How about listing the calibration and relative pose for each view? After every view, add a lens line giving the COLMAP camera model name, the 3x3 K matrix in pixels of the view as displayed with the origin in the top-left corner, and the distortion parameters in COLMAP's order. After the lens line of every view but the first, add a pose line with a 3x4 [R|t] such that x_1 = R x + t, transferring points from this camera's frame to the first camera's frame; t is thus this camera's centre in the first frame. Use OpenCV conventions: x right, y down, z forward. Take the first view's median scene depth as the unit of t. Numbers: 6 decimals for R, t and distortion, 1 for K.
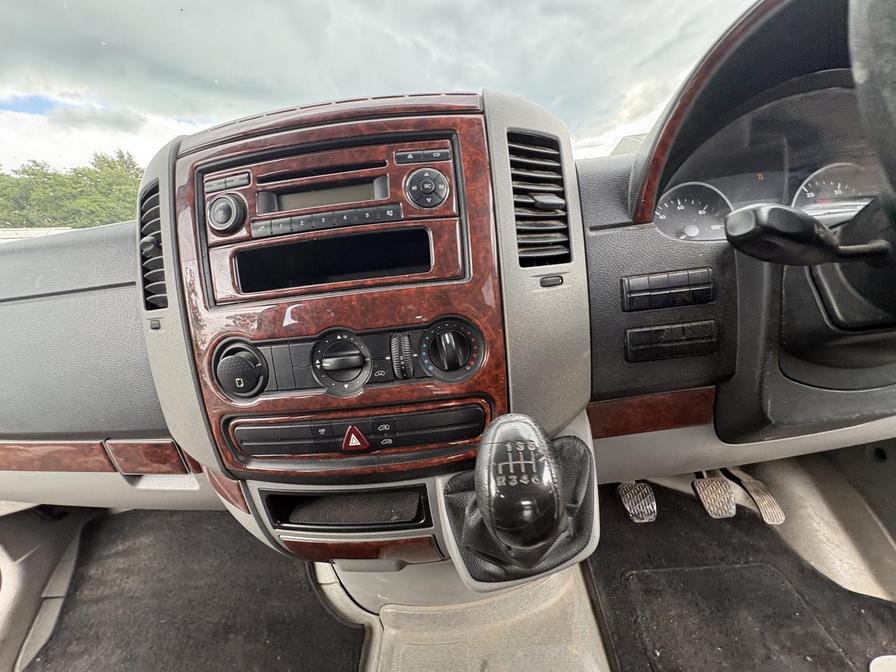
lens RADIAL K [[358.5, 0, 446.6], [0, 358.5, 338.3], [0, 0, 1]] dist [-0.000276, 0.001640]
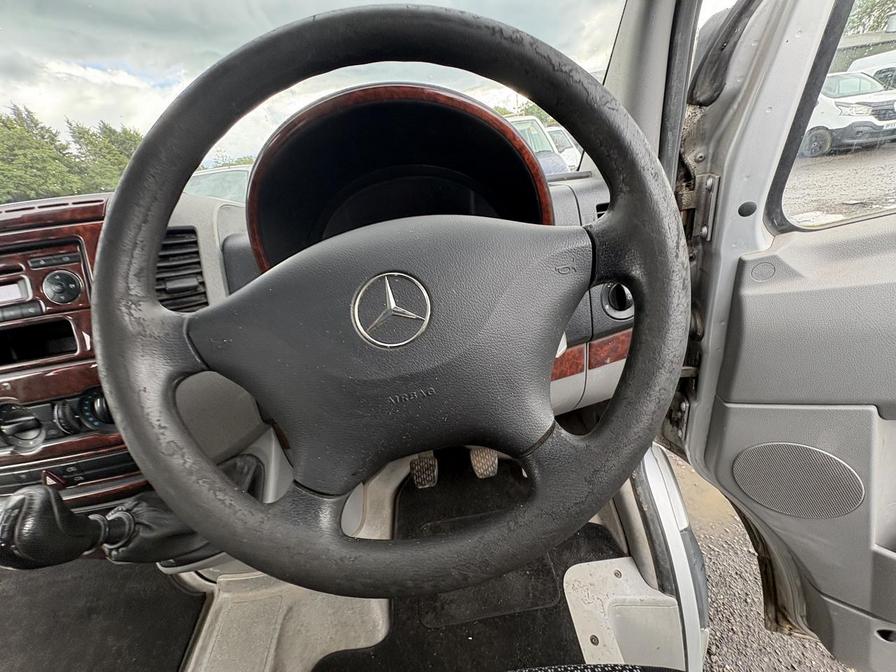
lens RADIAL K [[358.5, 0, 448.0], [0, 358.5, 338.4], [0, 0, 1]] dist [-0.000276, 0.001640]
pose [[0.993719, -0.081495, 0.076682, 0.559927], [0.072054, 0.990310, 0.118718, -0.139791], [-0.085614, -0.112447, 0.989963, -0.178651]]
